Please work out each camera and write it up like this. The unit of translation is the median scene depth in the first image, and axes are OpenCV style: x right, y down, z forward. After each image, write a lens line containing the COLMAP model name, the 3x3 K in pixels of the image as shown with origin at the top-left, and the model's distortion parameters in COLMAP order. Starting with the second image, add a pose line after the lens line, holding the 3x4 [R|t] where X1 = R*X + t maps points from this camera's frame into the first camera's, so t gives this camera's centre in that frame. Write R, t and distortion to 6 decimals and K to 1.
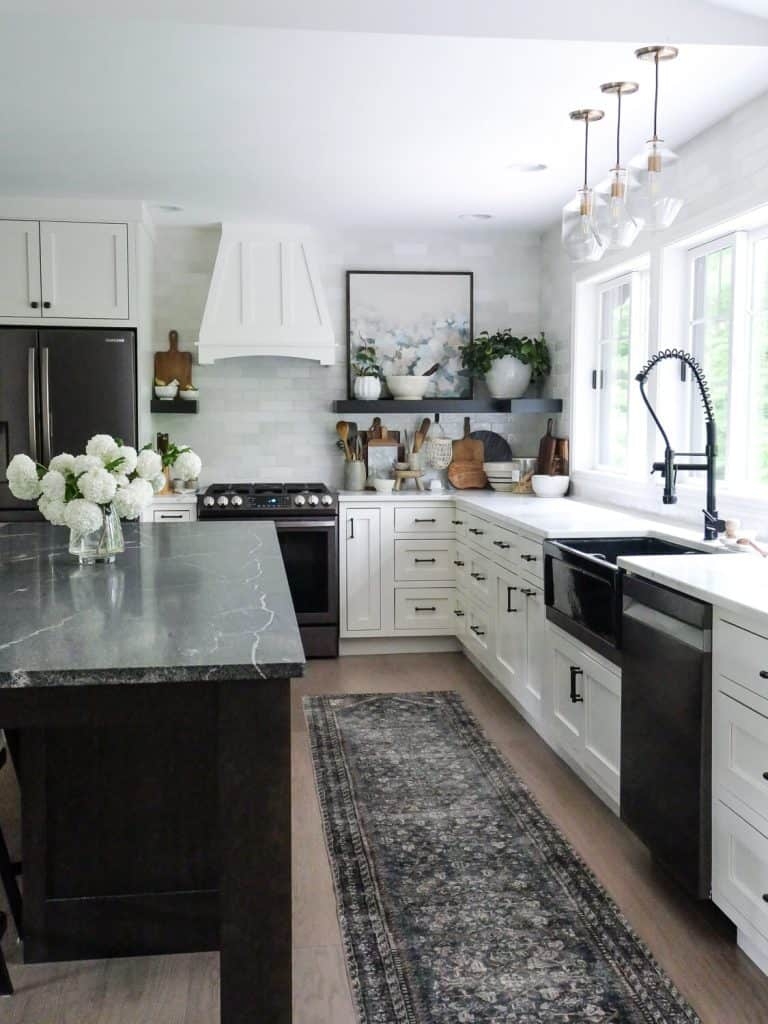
lens RADIAL K [[1159.1, 0, 384.0], [0, 1159.1, 512.0], [0, 0, 1]] dist [0.085415, 0.000673]
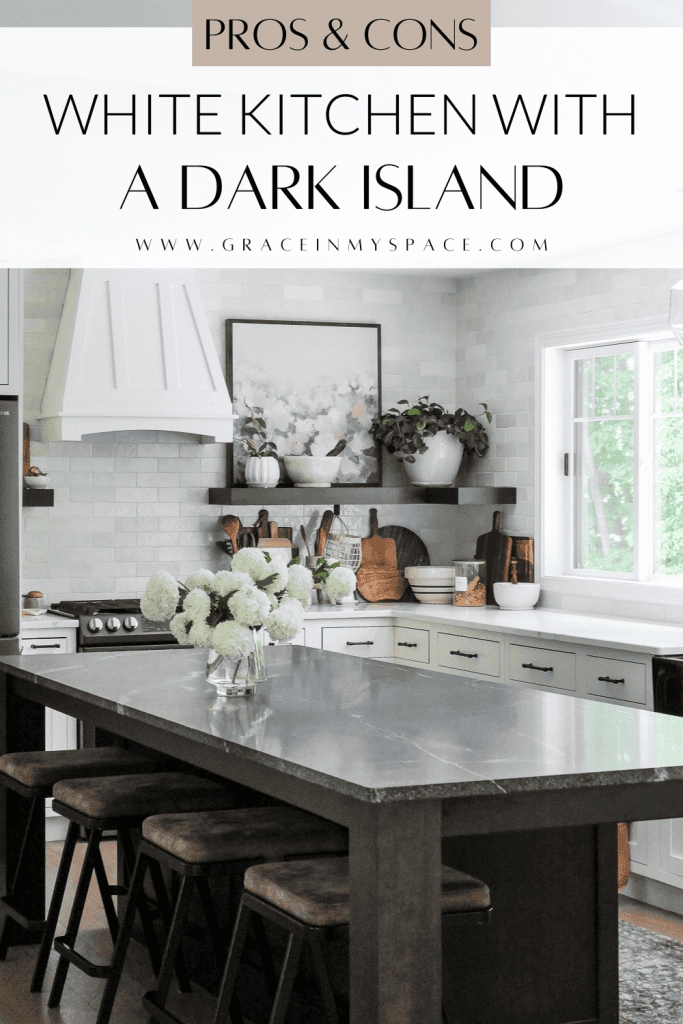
lens RADIAL K [[1899.6, 0, 341.5], [0, 1899.6, 512.0], [0, 0, 1]] dist [-0.008939, 0.017969]
pose [[0.955391, -0.005203, 0.295300, -0.329554], [0.024355, 0.997827, -0.061214, -0.002598], [-0.294339, 0.065675, 0.953442, -0.203473]]
